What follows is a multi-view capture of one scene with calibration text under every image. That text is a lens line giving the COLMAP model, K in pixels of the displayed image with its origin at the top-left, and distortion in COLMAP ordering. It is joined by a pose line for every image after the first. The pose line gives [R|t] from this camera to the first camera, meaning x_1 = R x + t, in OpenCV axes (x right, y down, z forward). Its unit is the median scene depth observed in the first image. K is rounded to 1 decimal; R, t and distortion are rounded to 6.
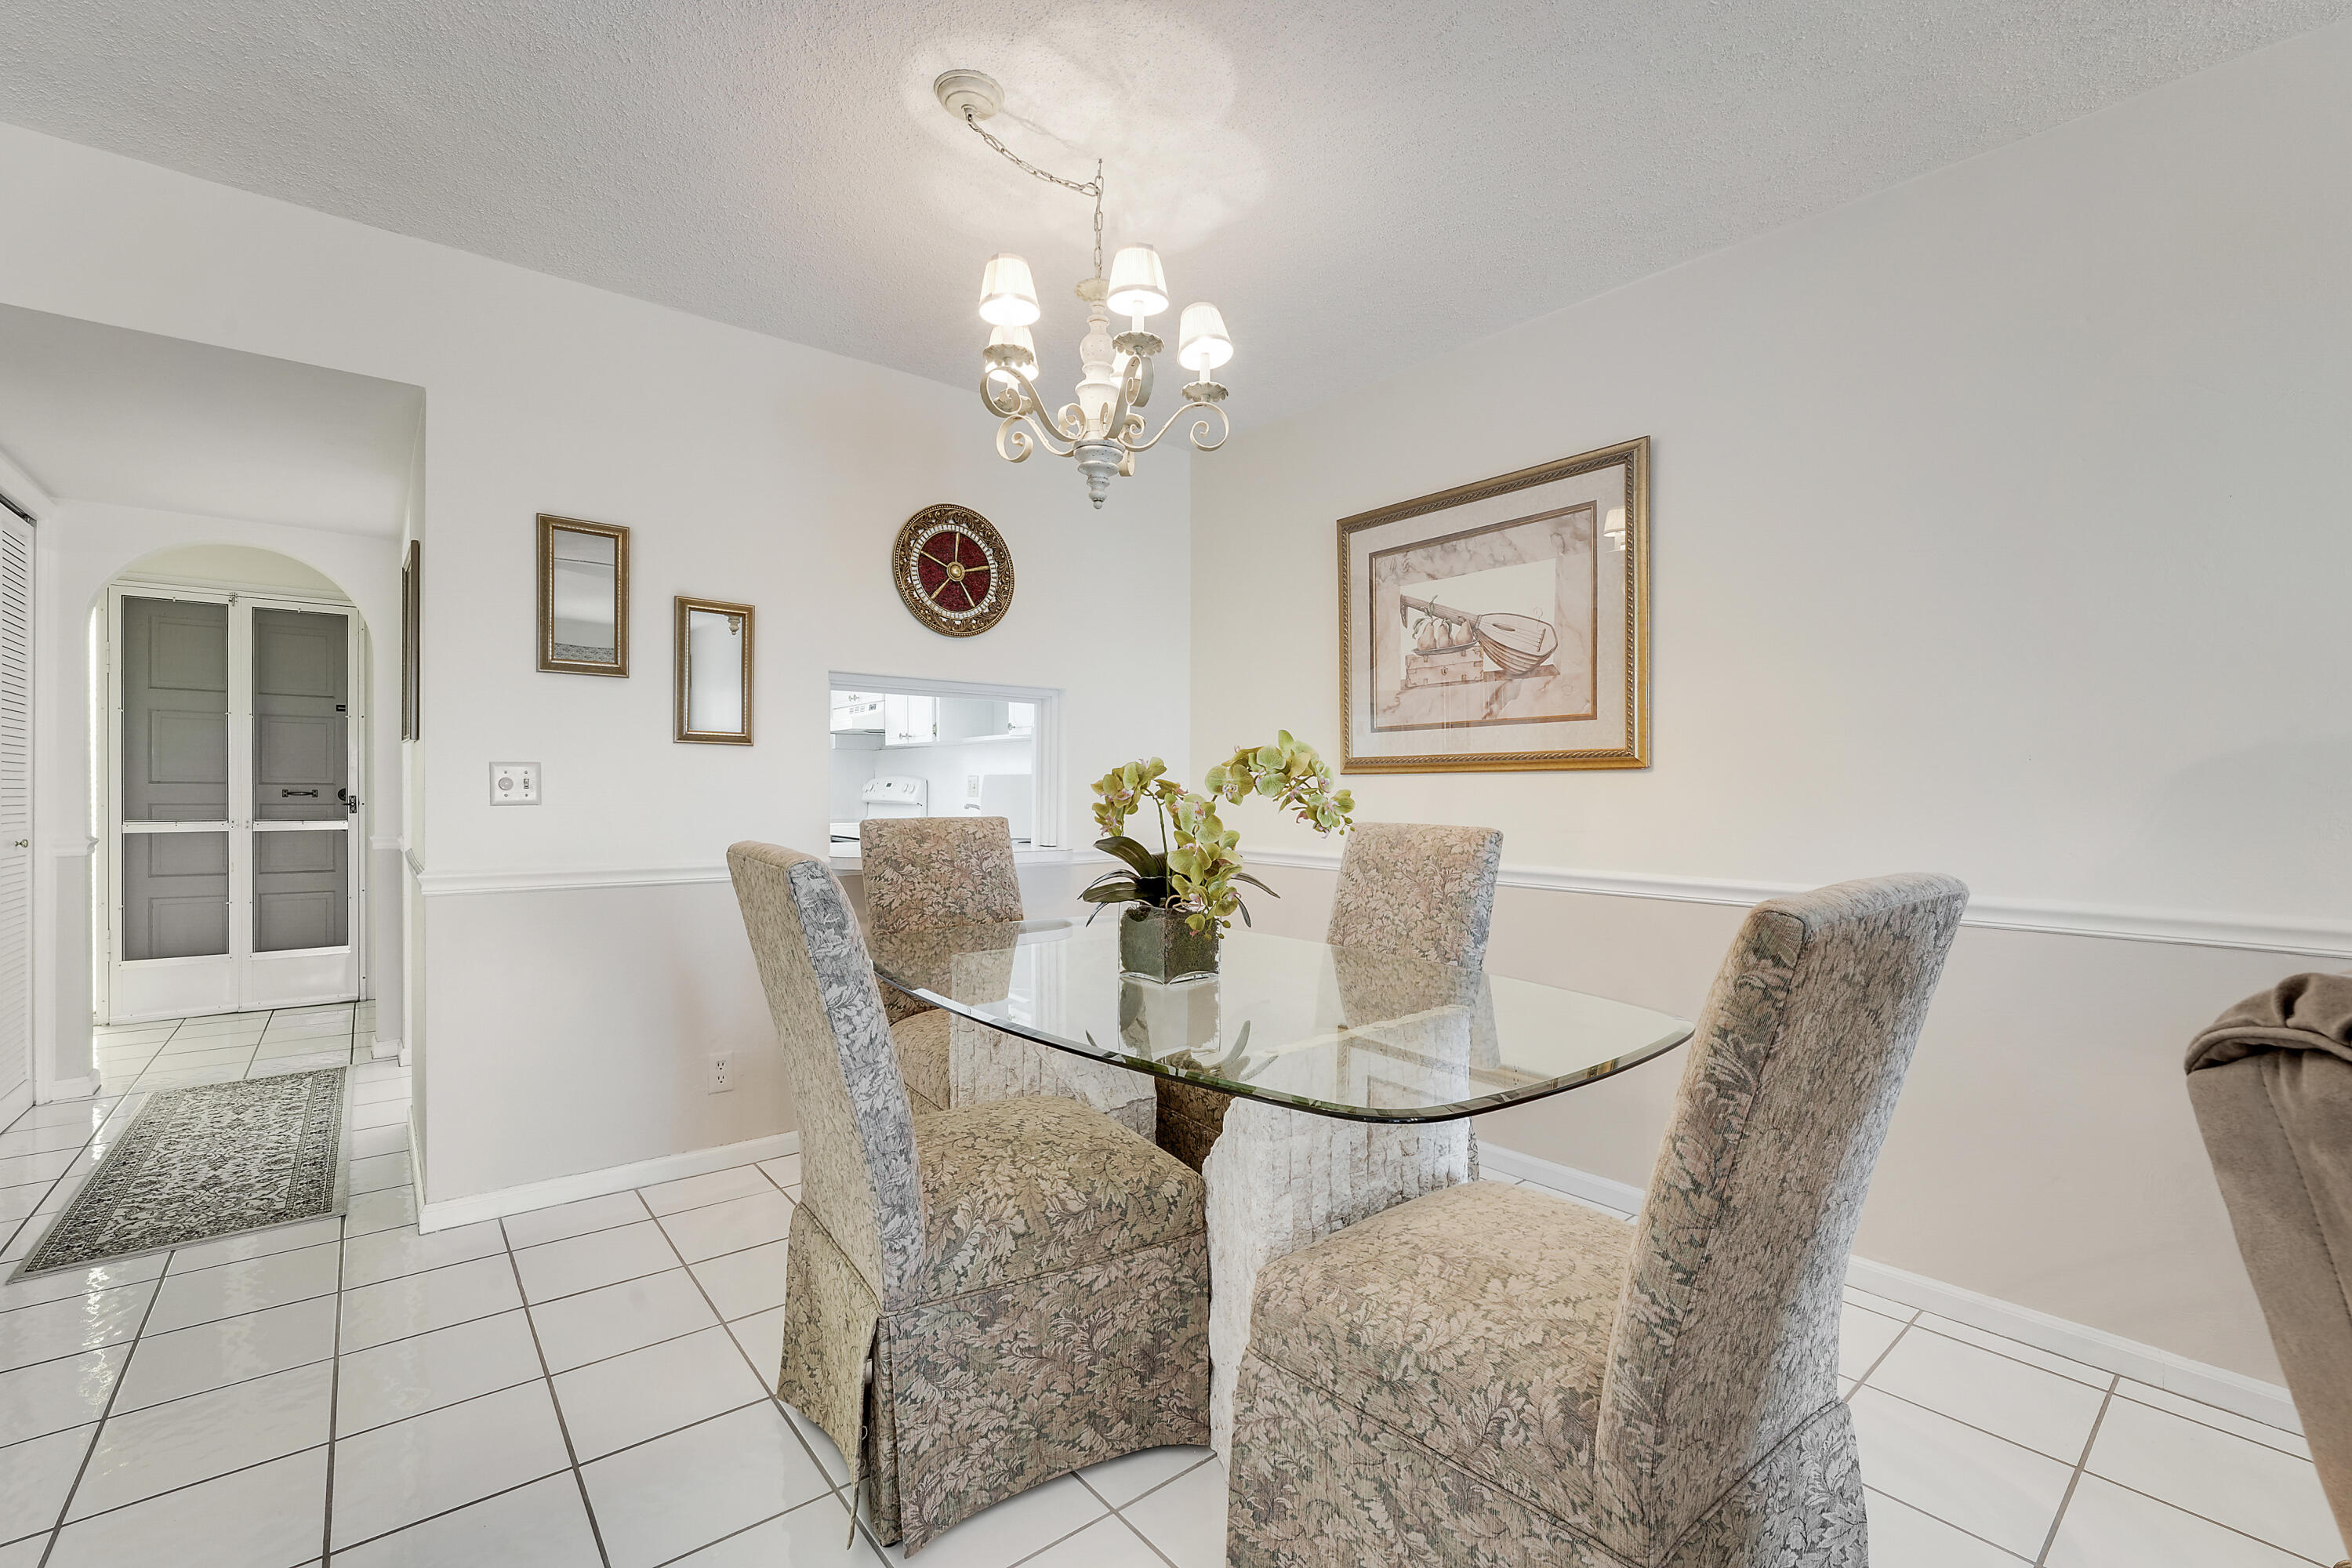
lens RADIAL K [[965.0, 0, 1151.7], [0, 965.0, 786.9], [0, 0, 1]] dist [-0.019969, 0.002332]
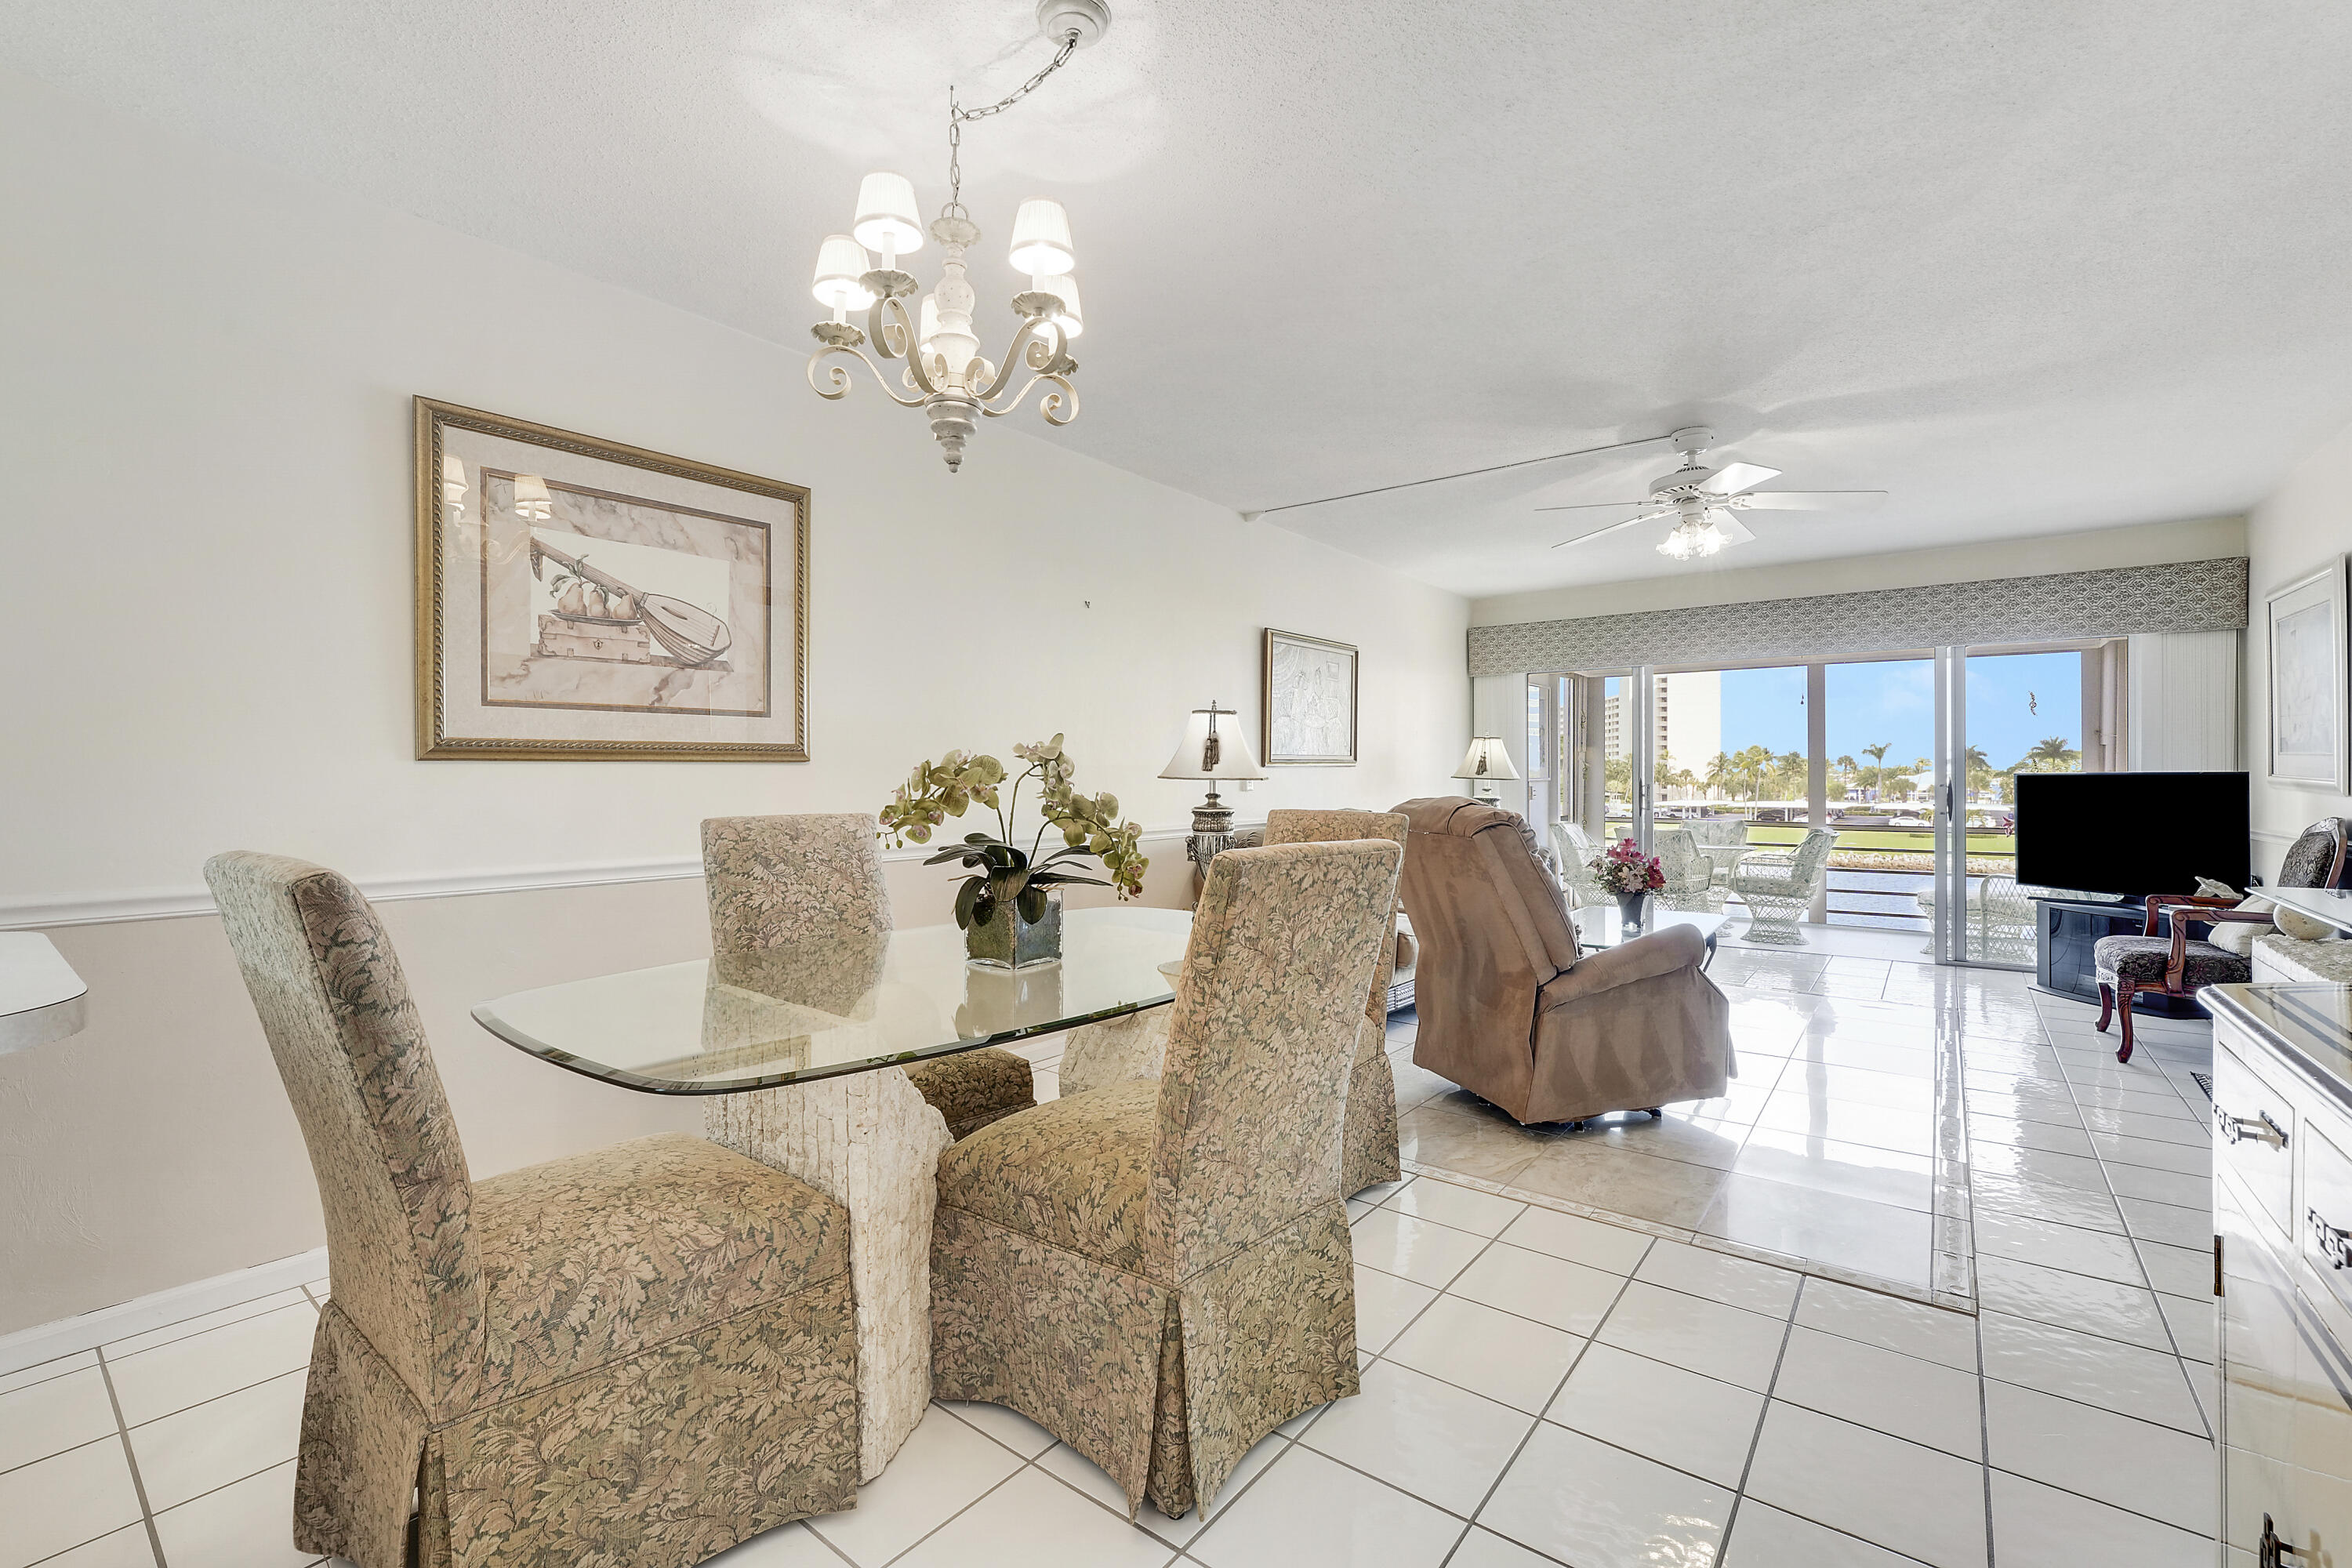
lens RADIAL K [[989.1, 0, 1229.1], [0, 989.1, 777.9], [0, 0, 1]] dist [-0.021945, -0.001647]
pose [[-0.259387, -0.007117, 0.965747, -0.691502], [0.003579, 0.999959, 0.008331, -0.005450], [-0.965767, 0.005617, -0.259351, 0.673686]]
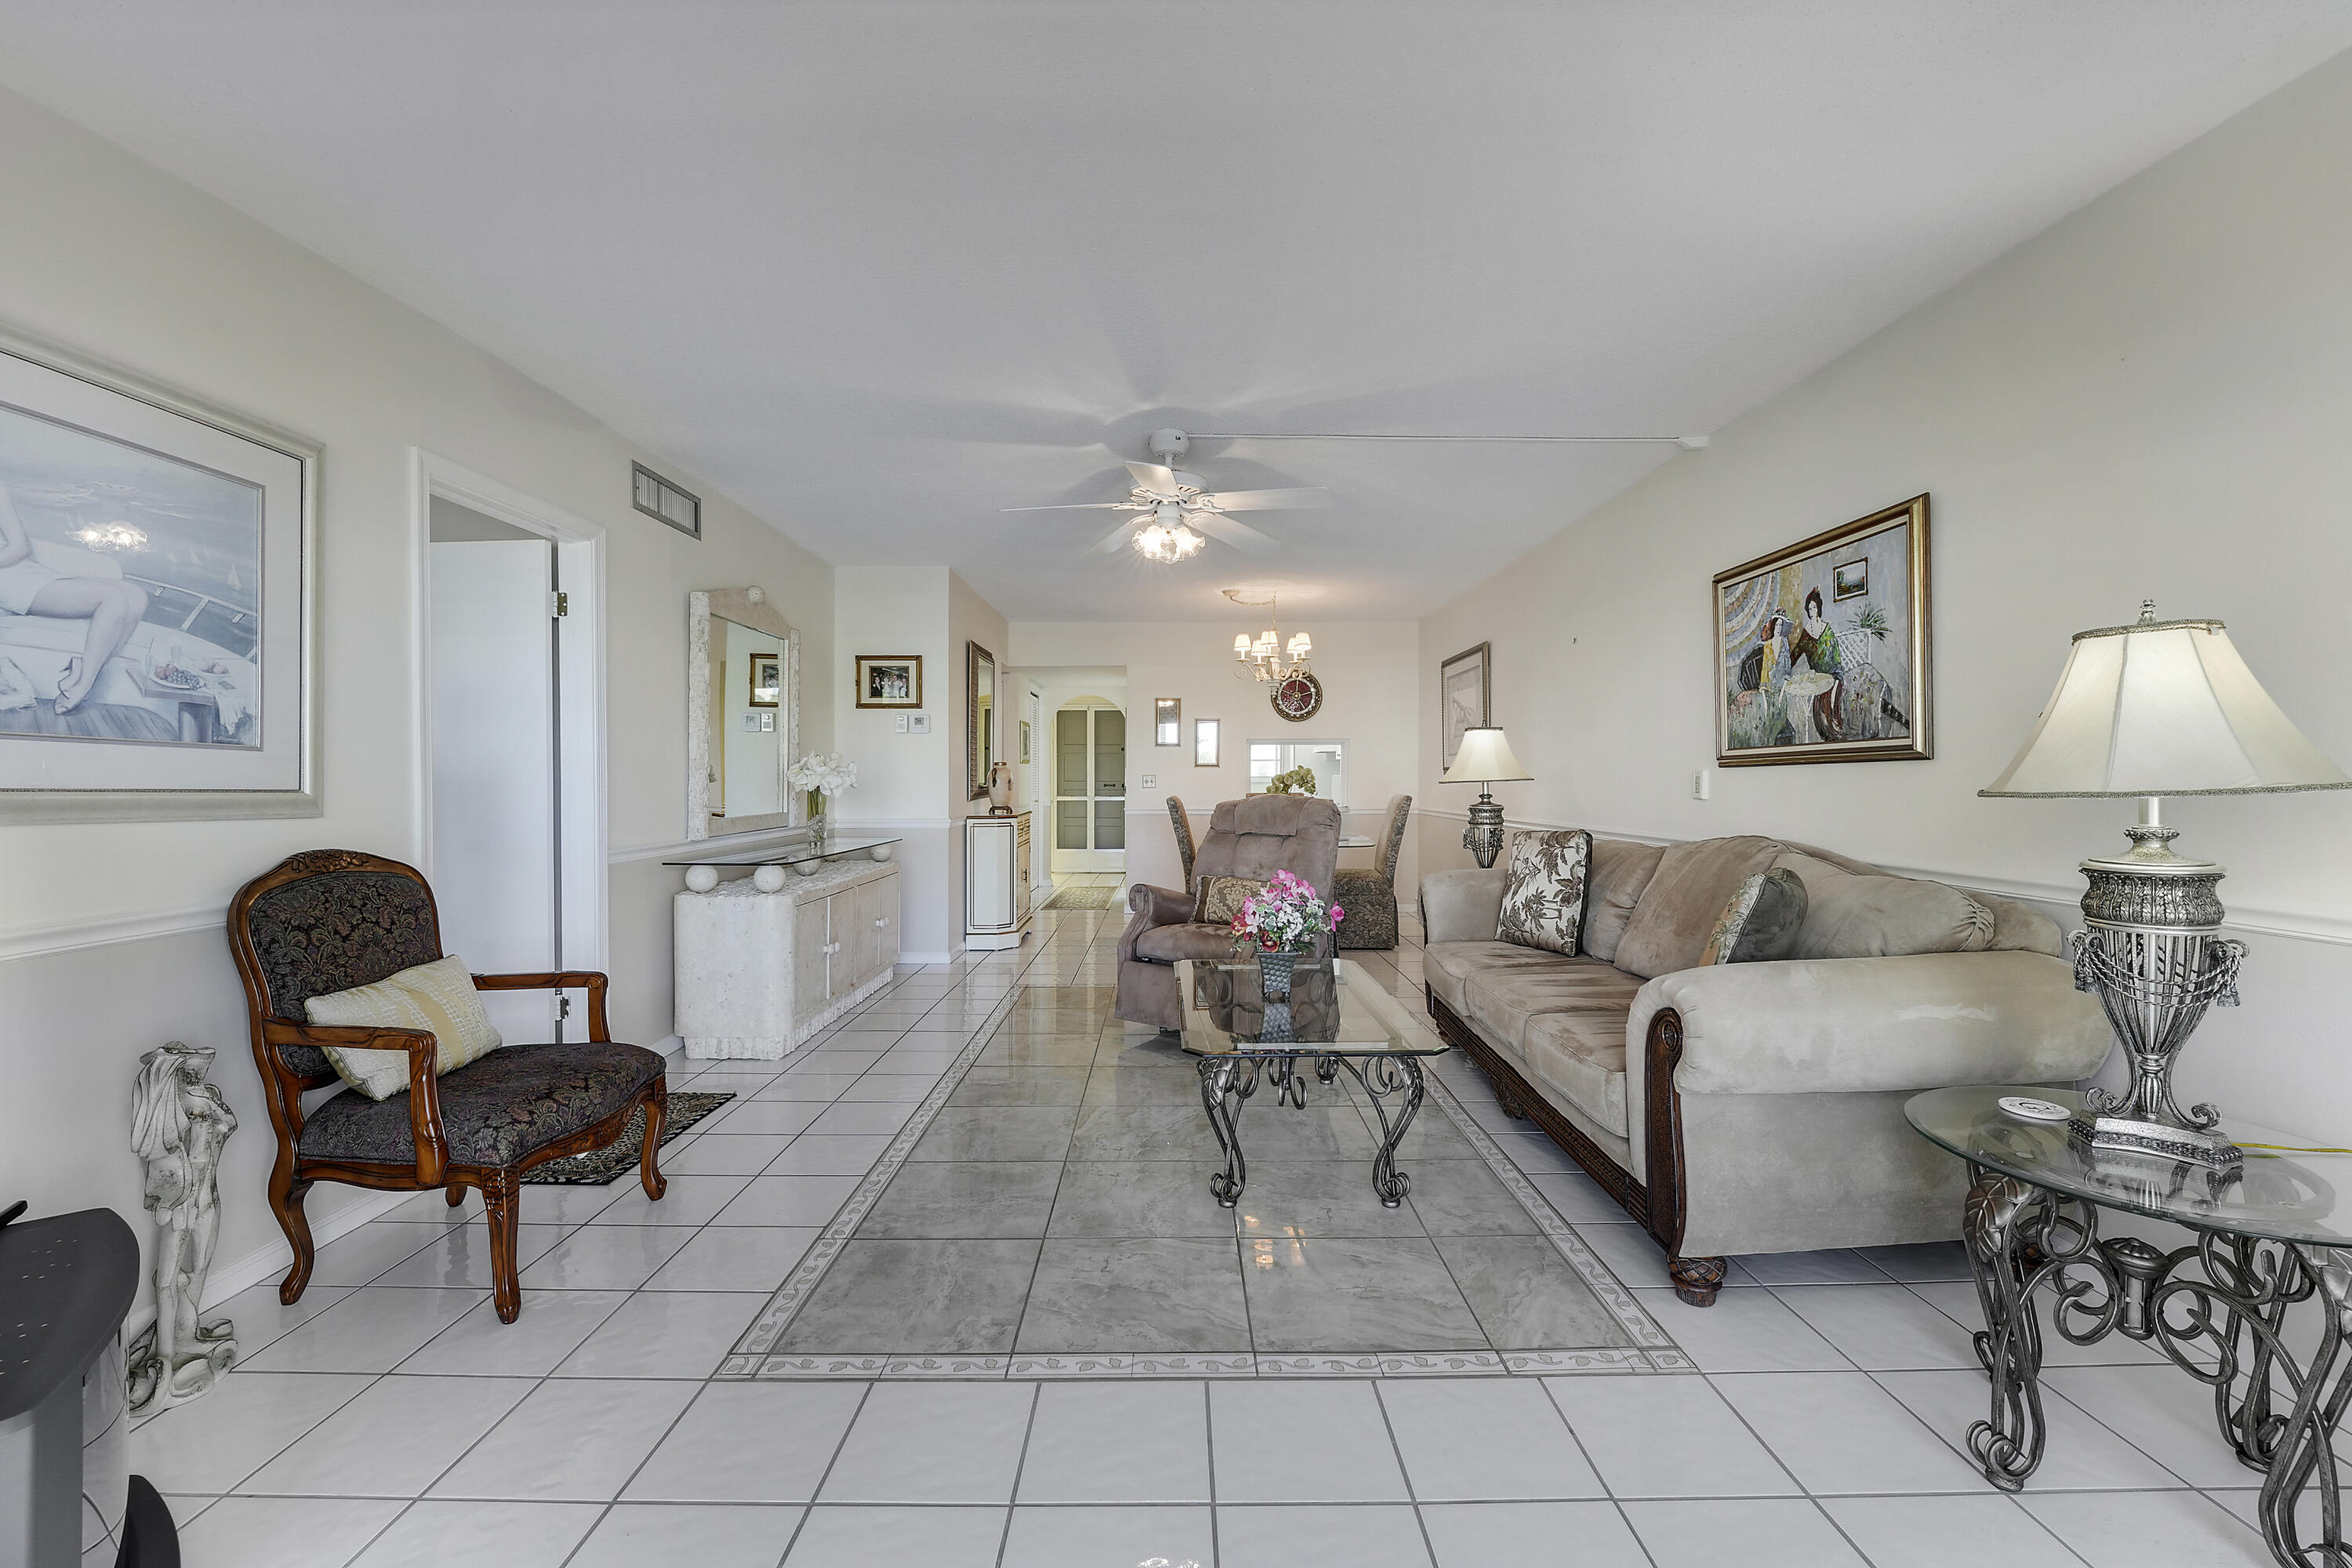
lens RADIAL K [[965.0, 0, 1169.4], [0, 965.0, 763.2], [0, 0, 1]] dist [-0.019969, 0.002332]
pose [[0.771393, -0.017739, -0.636112, 1.306275], [0.004441, 0.999737, -0.022493, 0.010580], [0.636344, 0.014526, 0.771269, -1.325741]]
